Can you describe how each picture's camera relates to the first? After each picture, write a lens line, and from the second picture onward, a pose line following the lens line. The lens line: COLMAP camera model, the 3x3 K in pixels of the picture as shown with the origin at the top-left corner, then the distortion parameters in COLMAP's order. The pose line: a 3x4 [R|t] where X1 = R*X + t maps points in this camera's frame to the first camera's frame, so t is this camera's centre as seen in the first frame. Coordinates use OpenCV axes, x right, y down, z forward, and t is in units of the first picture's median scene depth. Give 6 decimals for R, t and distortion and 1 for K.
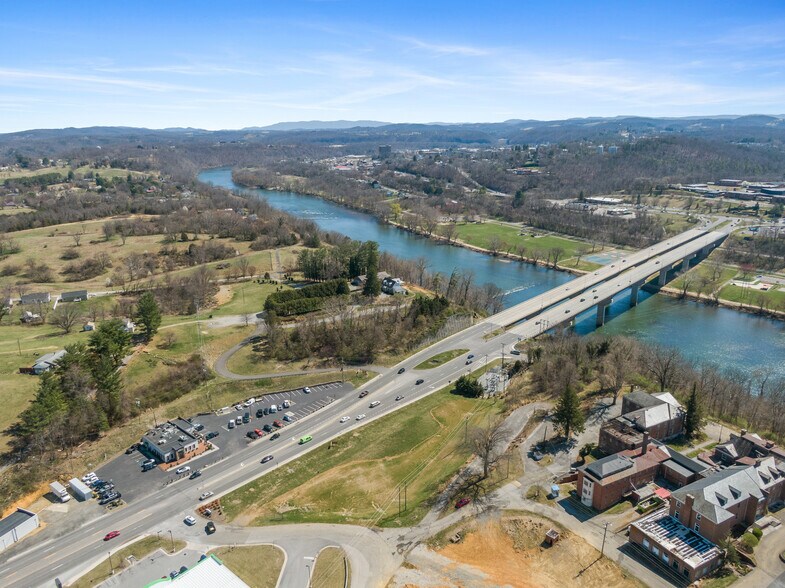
lens RADIAL K [[560.3, 0, 392.6], [0, 560.3, 299.8], [0, 0, 1]] dist [0.045517, -0.069805]
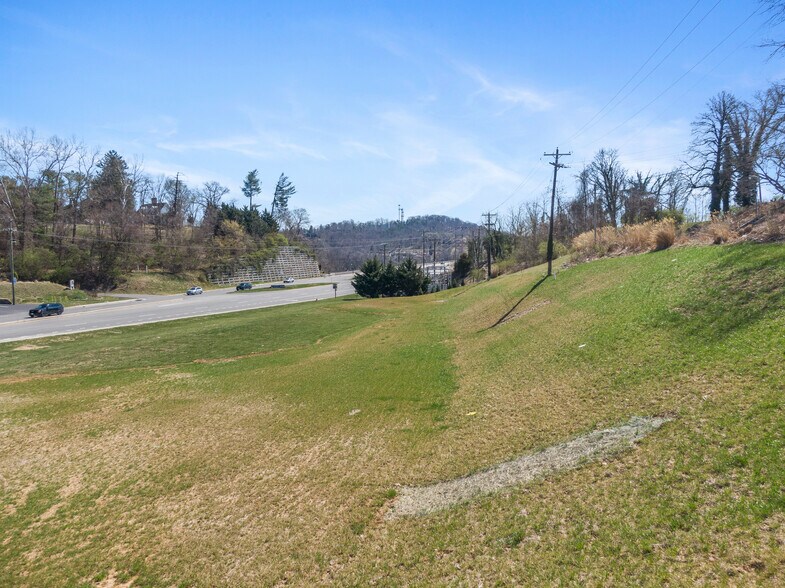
lens RADIAL K [[560.3, 0, 392.6], [0, 560.3, 299.8], [0, 0, 1]] dist [0.045517, -0.069805]
pose [[0.913665, -0.024265, 0.405743, -0.024514], [0.110836, 0.975262, -0.191259, 0.270598], [-0.391065, 0.219718, 0.893752, 0.729819]]
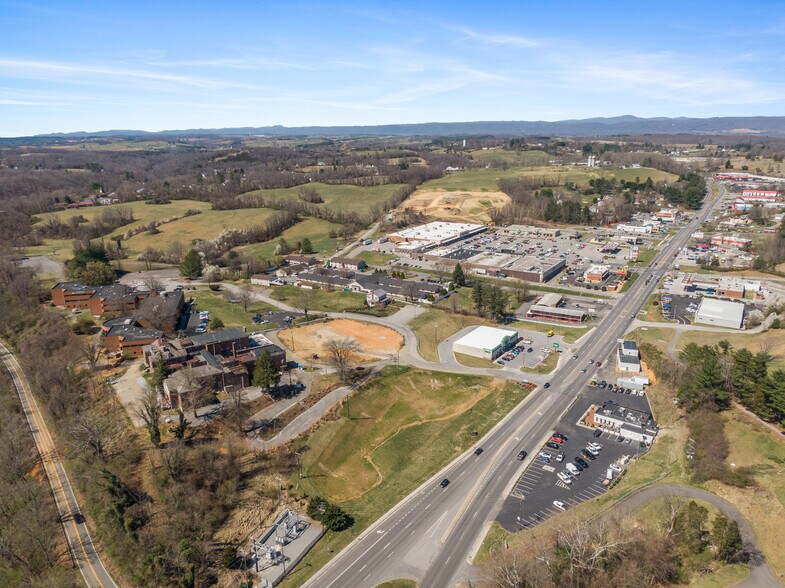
lens RADIAL K [[560.3, 0, 392.6], [0, 560.3, 299.8], [0, 0, 1]] dist [0.045517, -0.069805]
pose [[-0.995032, 0.052054, -0.084860, 0.111967], [-0.004181, 0.829803, 0.558040, -0.494204], [0.099466, 0.555623, -0.825464, 1.592326]]
